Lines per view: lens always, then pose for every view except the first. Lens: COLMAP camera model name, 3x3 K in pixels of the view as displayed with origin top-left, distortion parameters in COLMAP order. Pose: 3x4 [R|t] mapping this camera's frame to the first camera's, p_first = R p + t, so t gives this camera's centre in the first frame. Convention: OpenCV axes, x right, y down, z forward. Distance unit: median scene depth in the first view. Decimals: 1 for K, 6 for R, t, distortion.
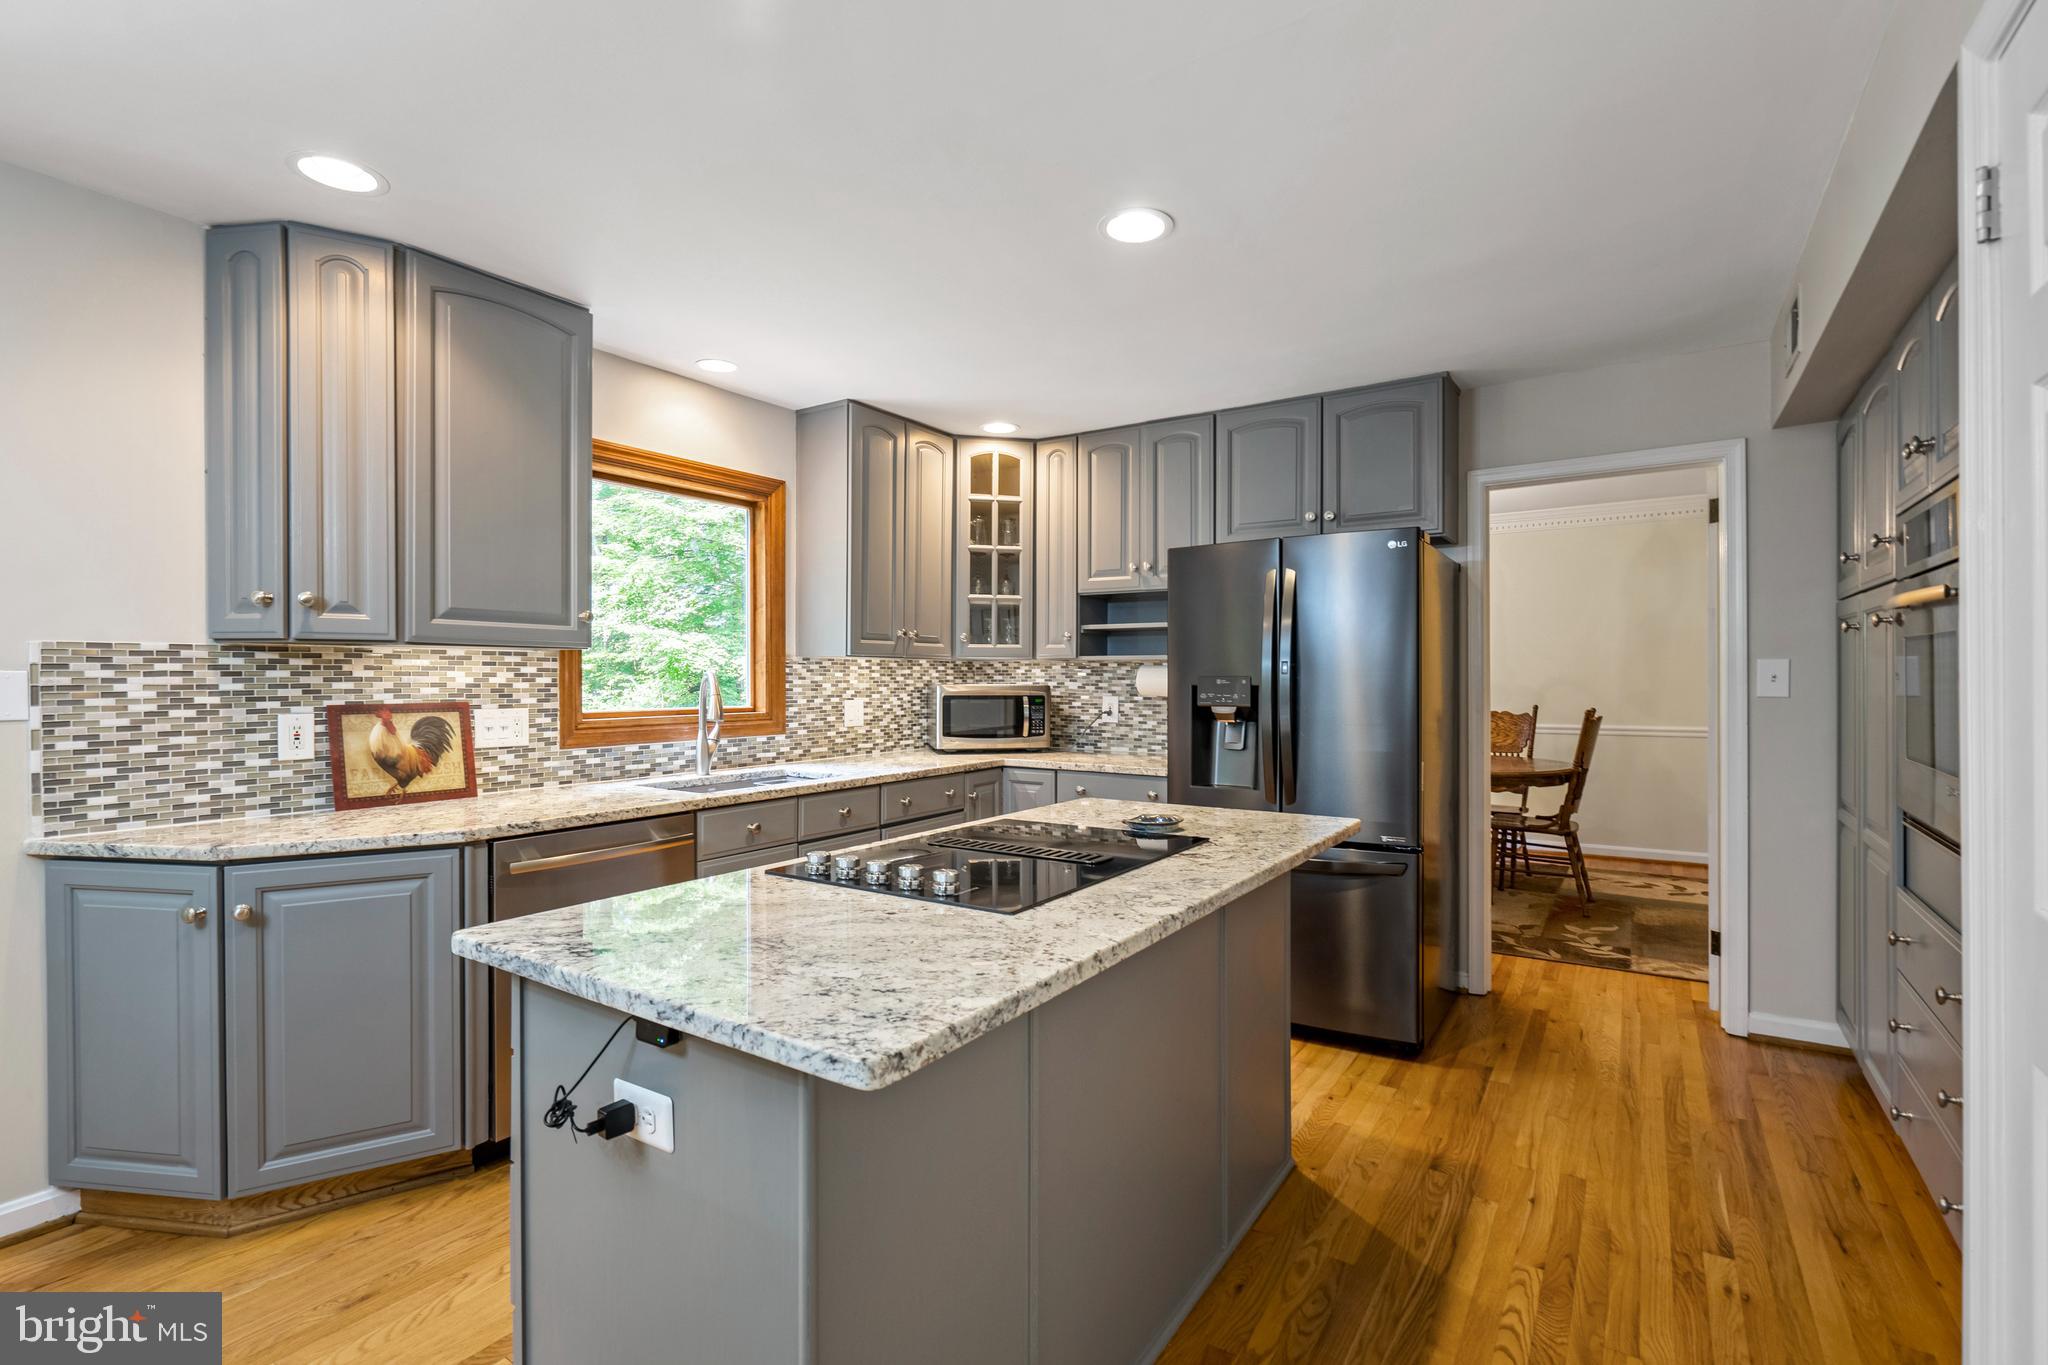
lens RADIAL K [[932.7, 0, 1024.0], [0, 932.7, 682.5], [0, 0, 1]] dist [-0.007901, -0.000142]
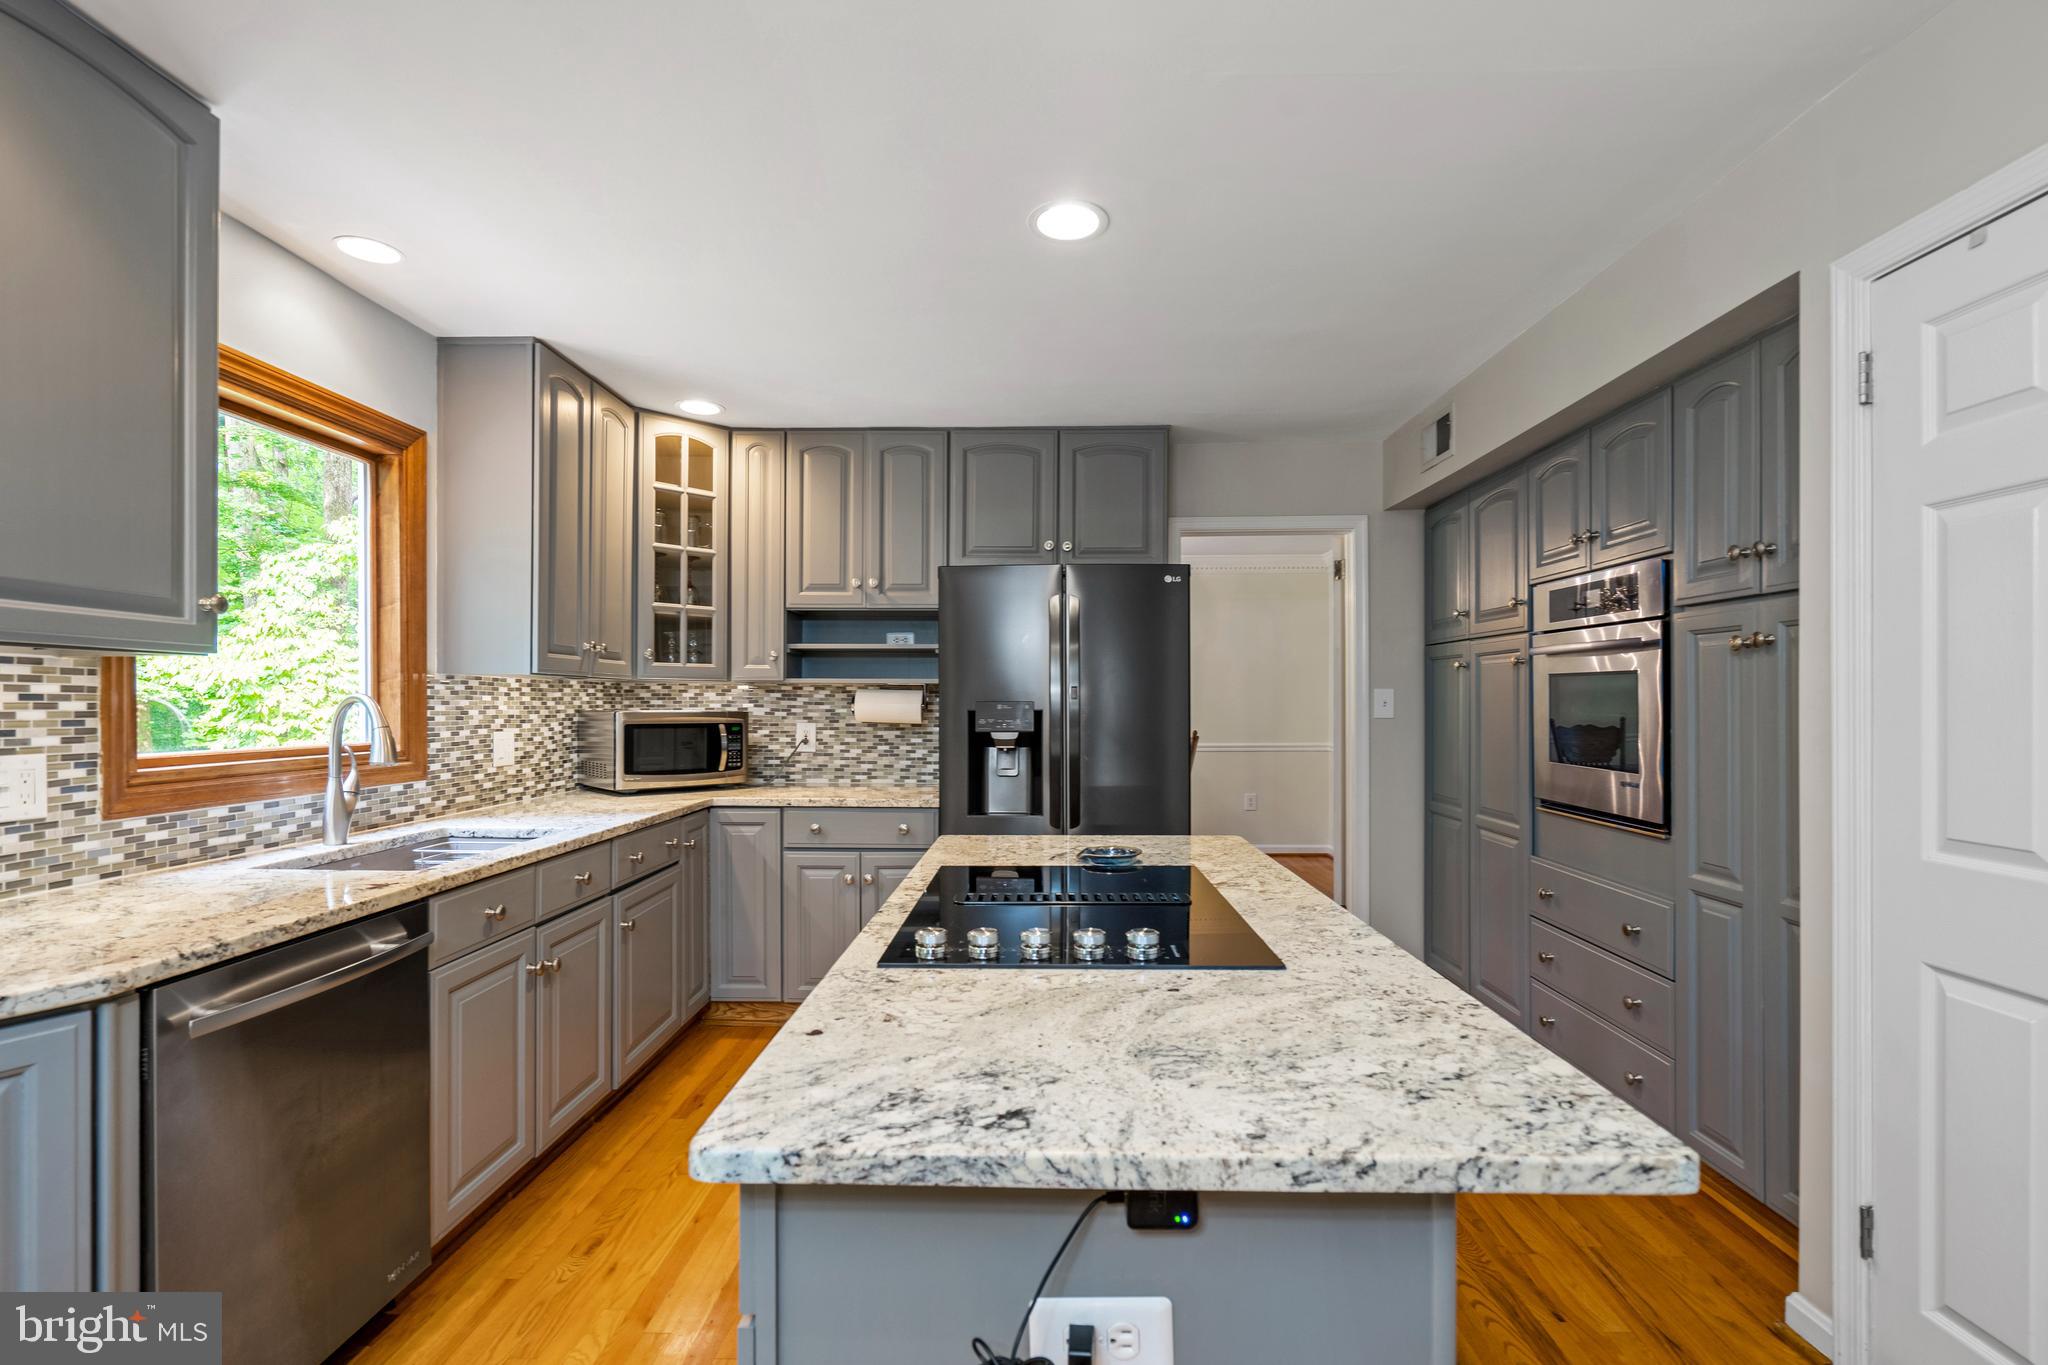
lens RADIAL K [[935.1, 0, 1023.5], [0, 935.1, 705.8], [0, 0, 1]] dist [-0.002560, 0.000079]
pose [[0.845308, -0.001009, 0.534279, -0.271676], [0.001861, 0.999998, -0.001055, -0.000756], [-0.534277, 0.001886, 0.845307, 0.146258]]
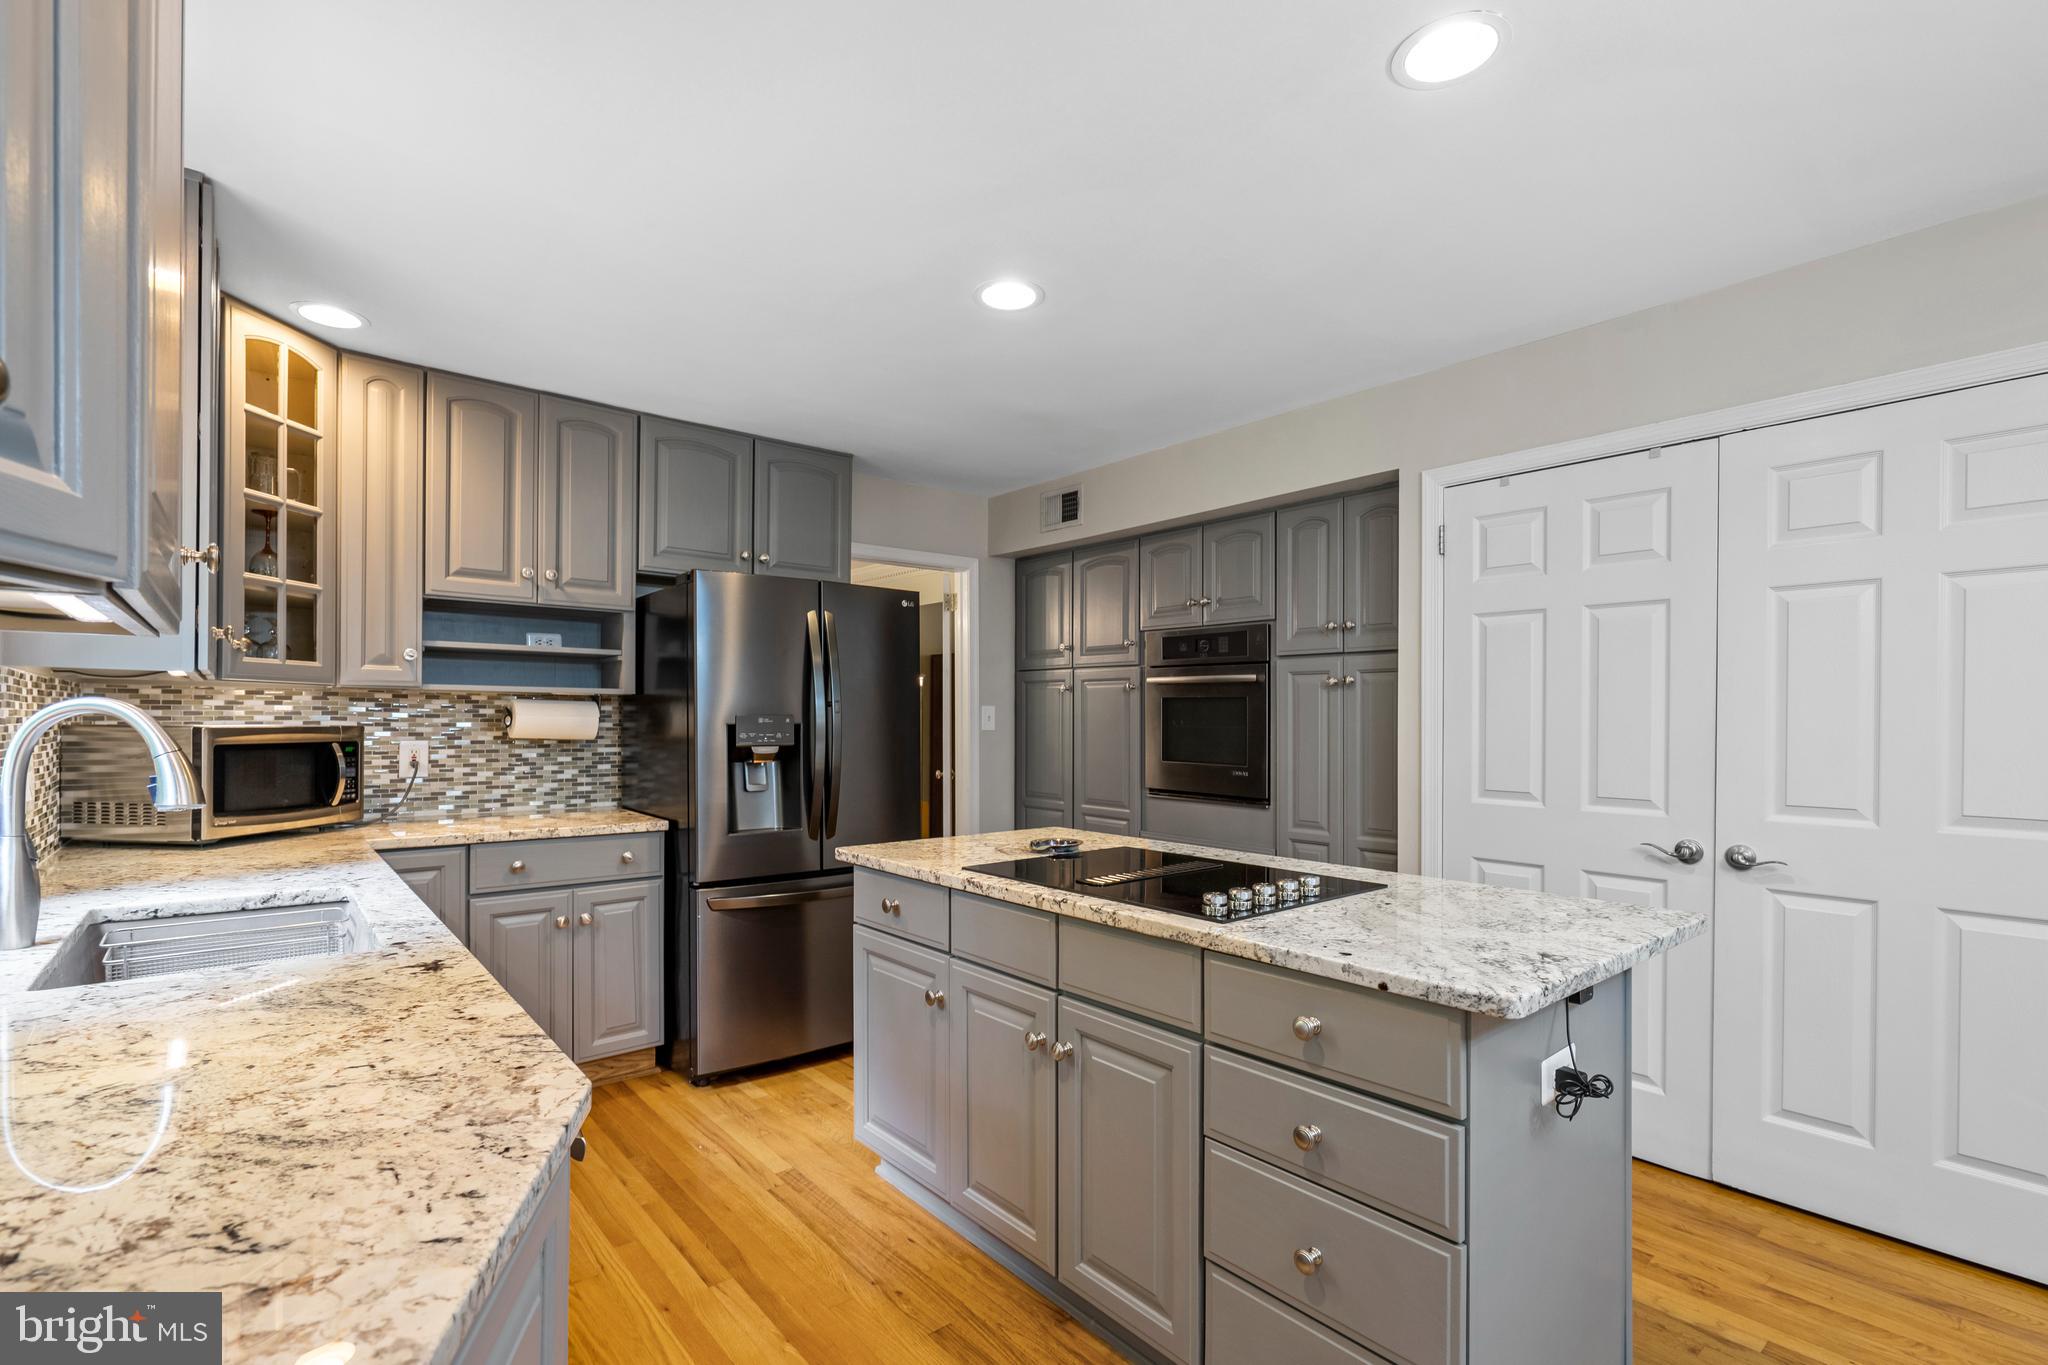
lens RADIAL K [[942.5, 0, 1023.0], [0, 942.5, 726.5], [0, 0, 1]] dist [-0.002473, 0.000106]
pose [[0.283891, -0.006427, 0.958835, -0.591056], [0.000245, 0.999978, 0.006631, -0.000969], [-0.958857, -0.001648, 0.283886, 0.434670]]
